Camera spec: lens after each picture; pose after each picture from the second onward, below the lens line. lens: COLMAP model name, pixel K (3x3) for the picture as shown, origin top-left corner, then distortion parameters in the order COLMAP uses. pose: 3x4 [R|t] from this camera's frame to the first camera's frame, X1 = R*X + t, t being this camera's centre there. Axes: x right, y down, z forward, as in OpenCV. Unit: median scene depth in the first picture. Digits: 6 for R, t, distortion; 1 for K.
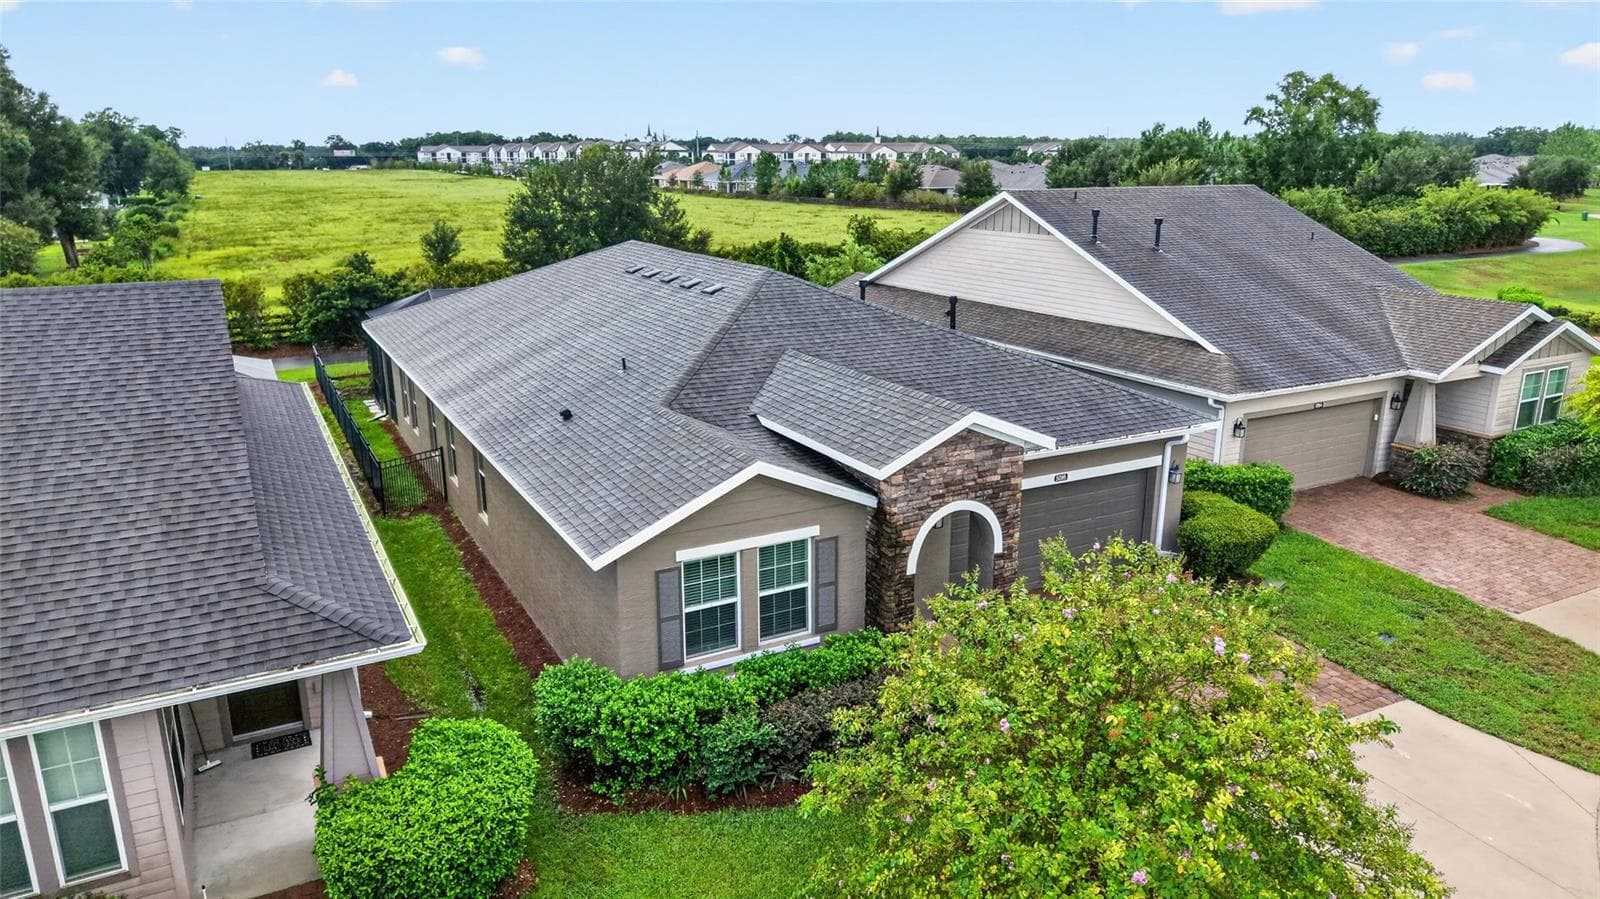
lens RADIAL K [[1070.2, 0, 800.5], [0, 1070.2, 442.6], [0, 0, 1]] dist [0.059935, -0.087071]
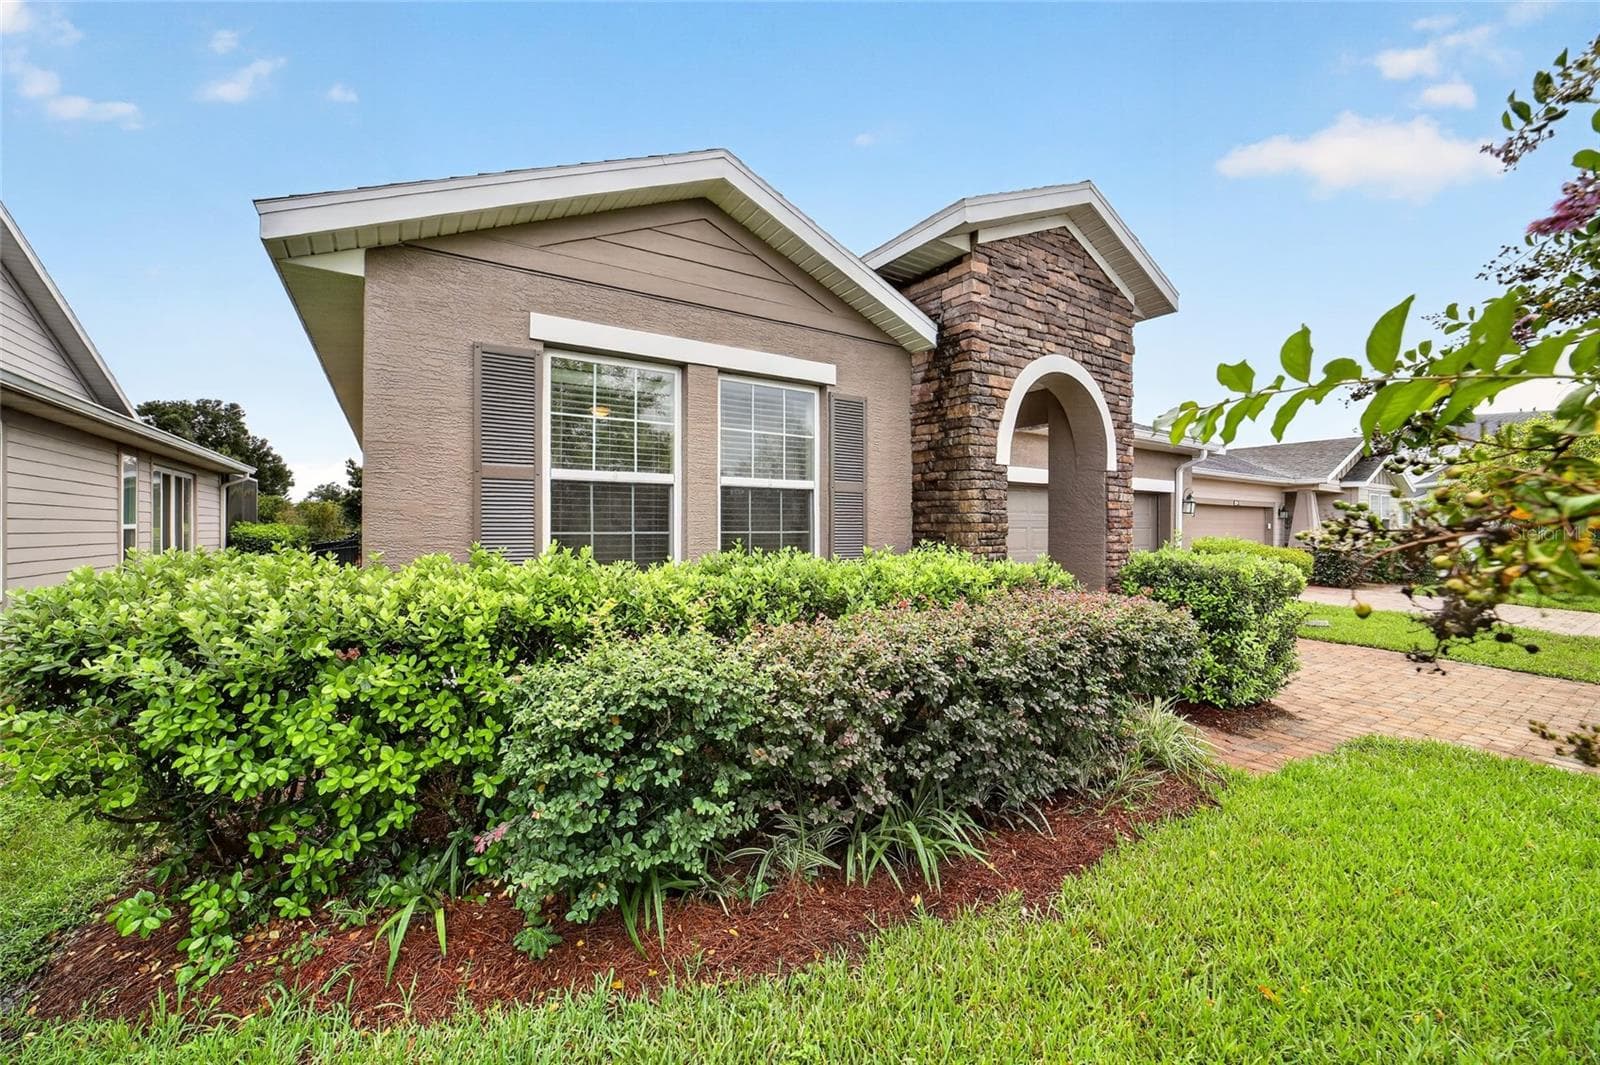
lens RADIAL K [[624.1, 0, 801.6], [0, 624.1, 530.3], [0, 0, 1]] dist [-0.036970, 0.008930]
pose [[0.996471, 0.003396, 0.083867, -0.024856], [0.018294, 0.966374, -0.256490, 0.230343], [-0.081918, 0.257119, 0.962901, 0.698282]]
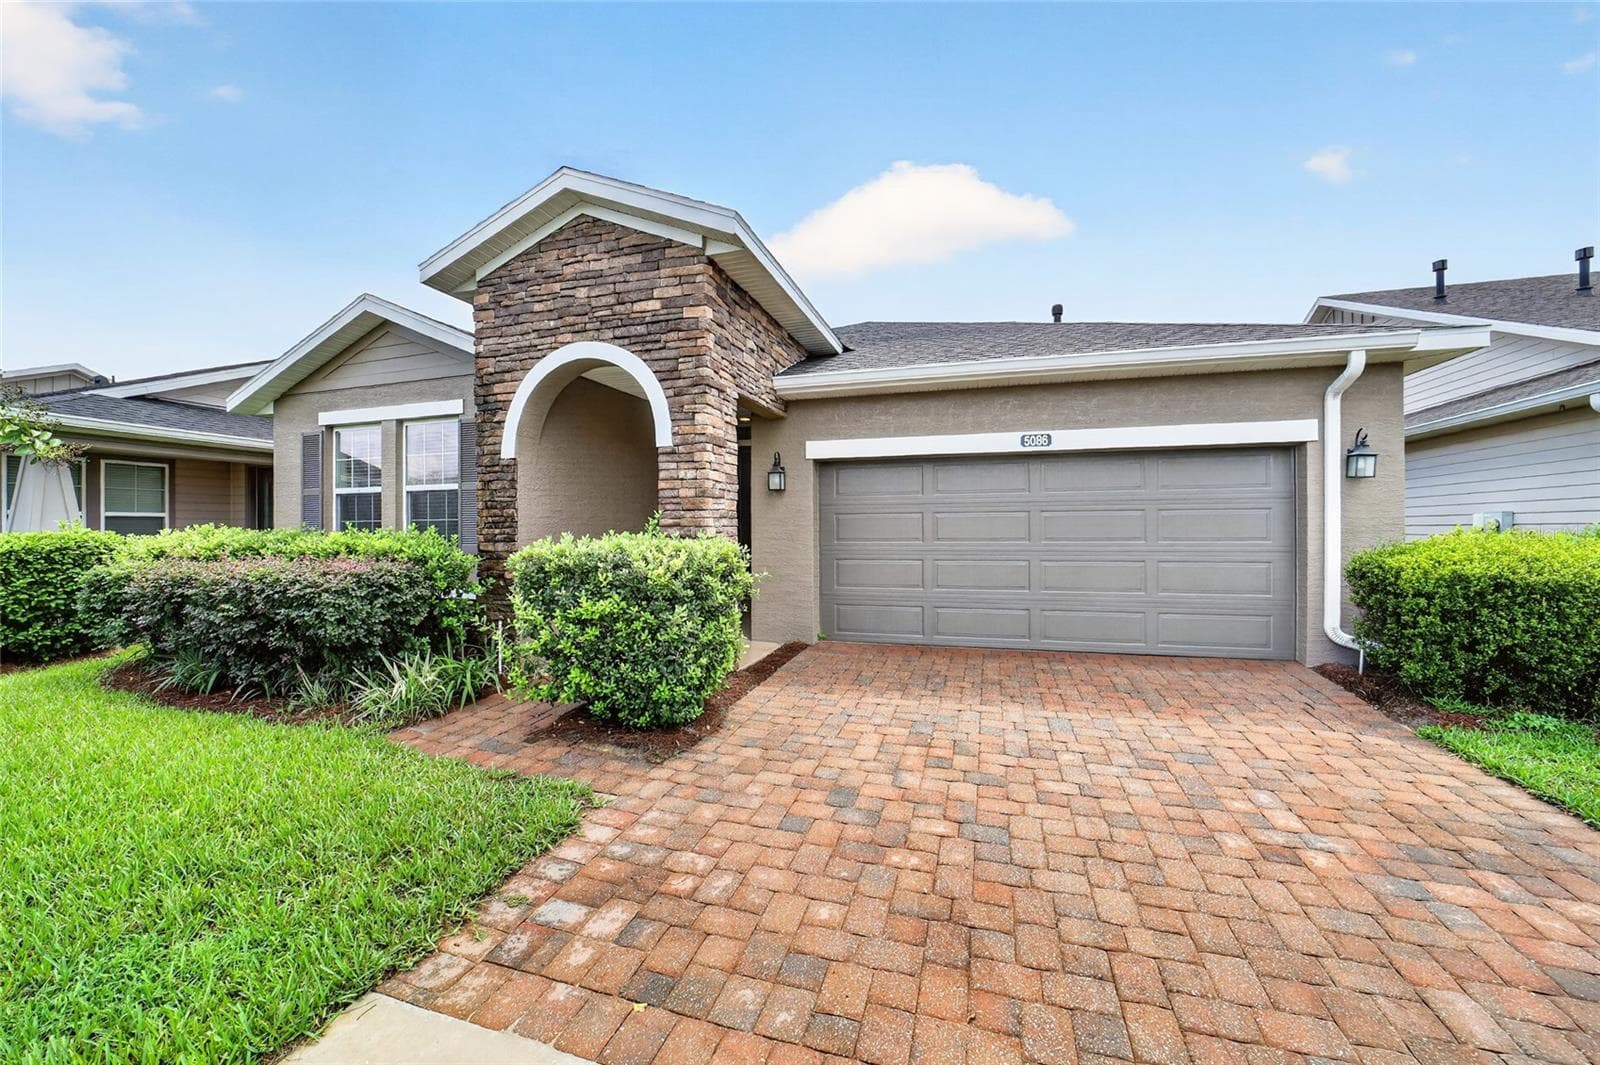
lens RADIAL K [[632.7, 0, 800.0], [0, 632.7, 532.5], [0, 0, 1]] dist [-0.039410, 0.009646]
pose [[0.702971, 0.000596, -0.711218, 0.478030], [-0.179778, 0.967674, -0.176882, 0.195854], [0.688122, 0.252204, 0.680354, 0.861201]]
